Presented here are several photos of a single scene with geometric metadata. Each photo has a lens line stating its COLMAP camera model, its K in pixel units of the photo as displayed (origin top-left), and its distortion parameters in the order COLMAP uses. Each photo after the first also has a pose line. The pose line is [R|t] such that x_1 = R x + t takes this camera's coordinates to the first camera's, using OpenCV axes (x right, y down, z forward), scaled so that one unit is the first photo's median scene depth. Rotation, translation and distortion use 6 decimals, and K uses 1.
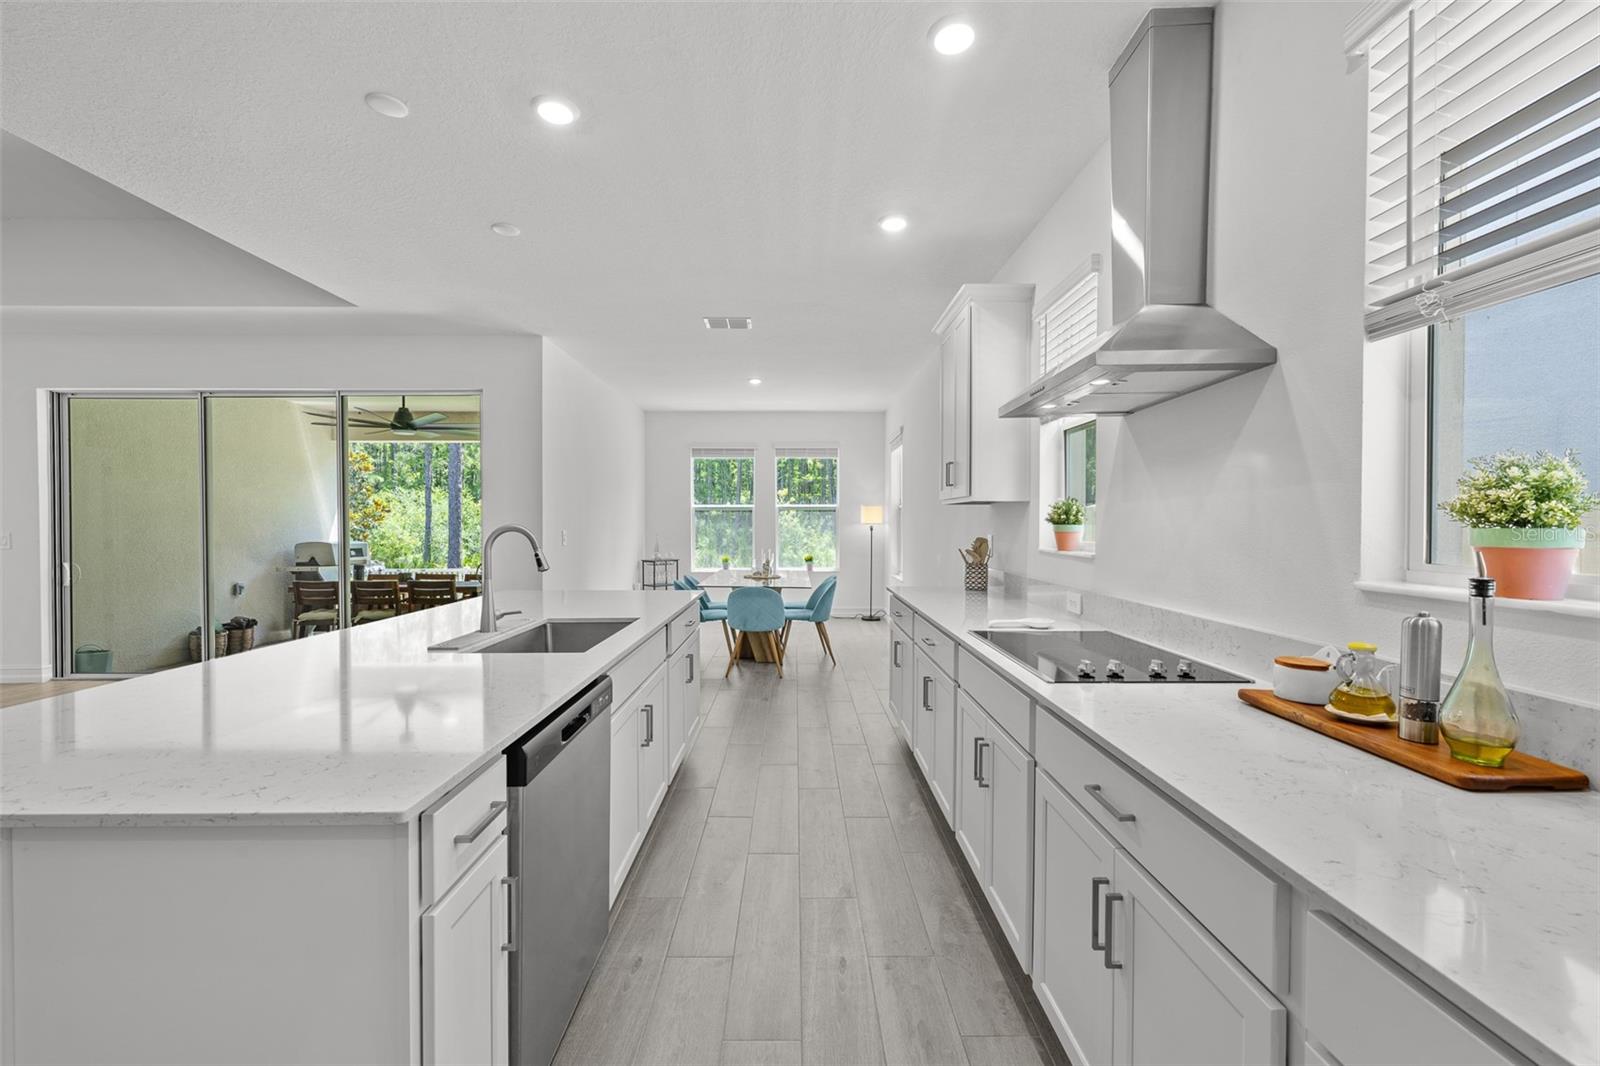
lens RADIAL K [[638.4, 0, 799.0], [0, 638.4, 527.4], [0, 0, 1]] dist [0.000488, 0.000727]
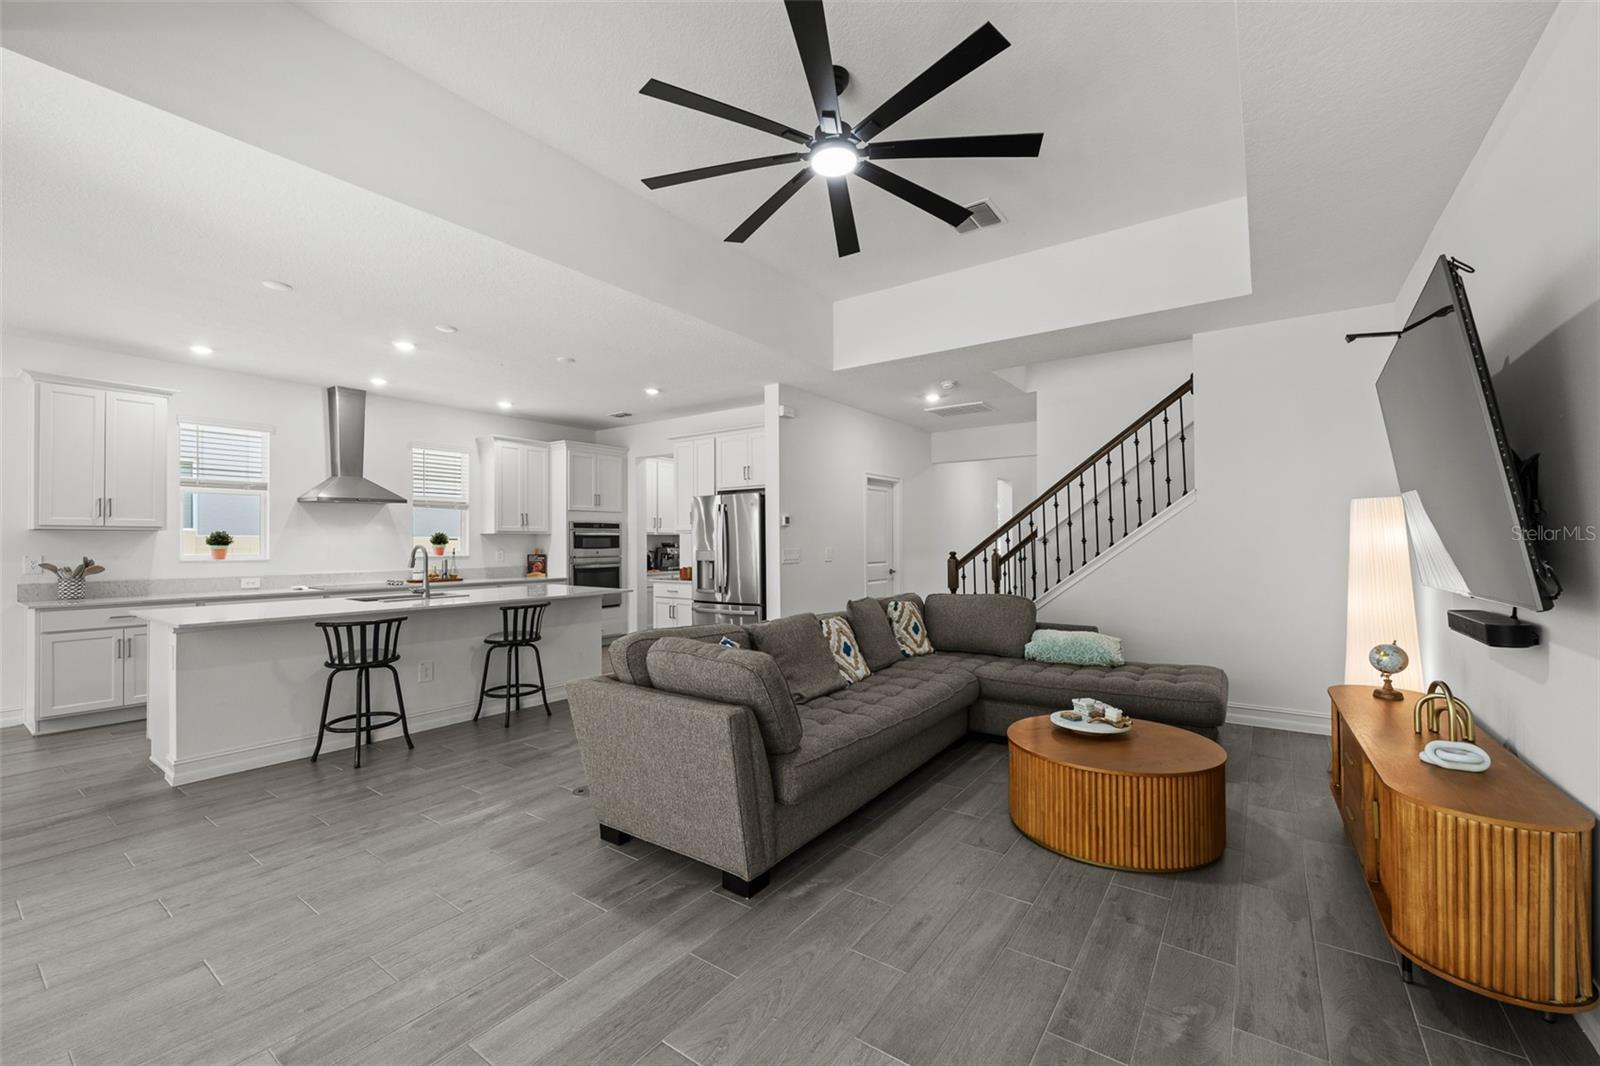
lens RADIAL K [[649.2, 0, 800.0], [0, 649.2, 533.0], [0, 0, 1]] dist [-0.000684, 0.000100]
pose [[-0.810188, 0.011927, 0.586048, -0.987663], [0.007742, 0.999923, -0.009648, -0.005431], [-0.586119, -0.003280, -0.810219, 0.731933]]
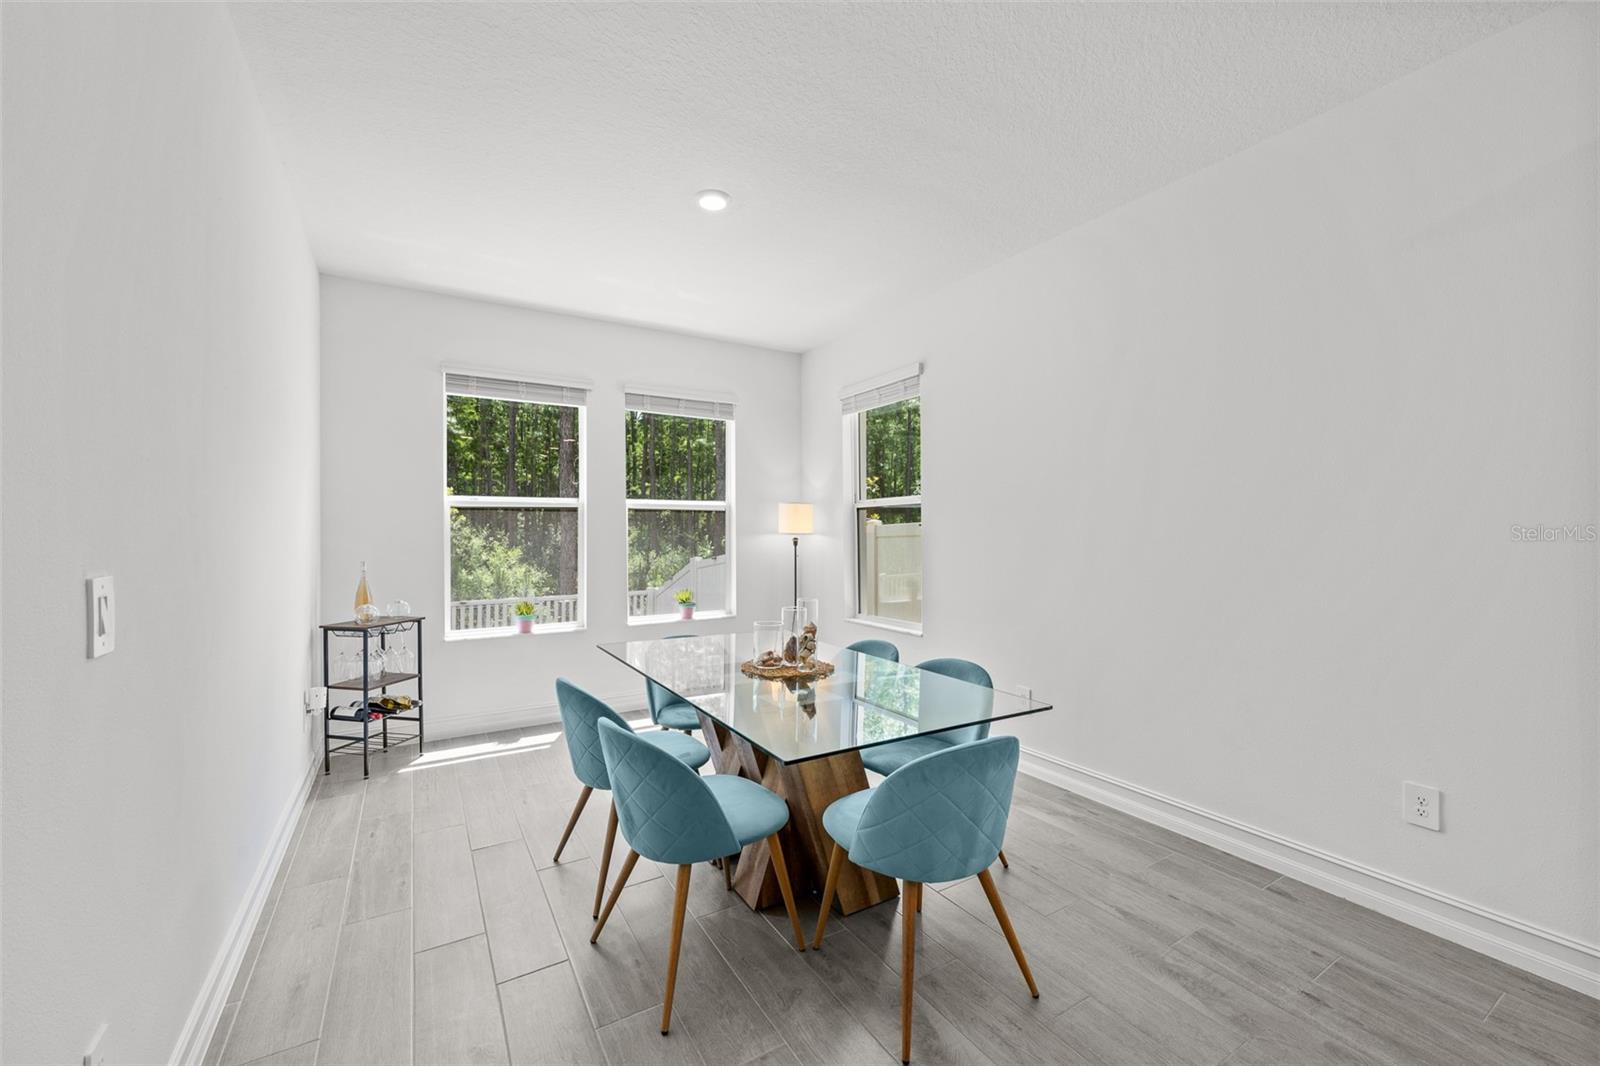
lens RADIAL K [[634.1, 0, 802.2], [0, 634.1, 534.9], [0, 0, 1]] dist [-0.000298, -0.000342]
pose [[0.855063, -0.005460, 0.518495, -0.259690], [0.007001, 0.999975, -0.001016, -0.005788], [-0.518477, 0.004499, 0.855080, 0.662838]]
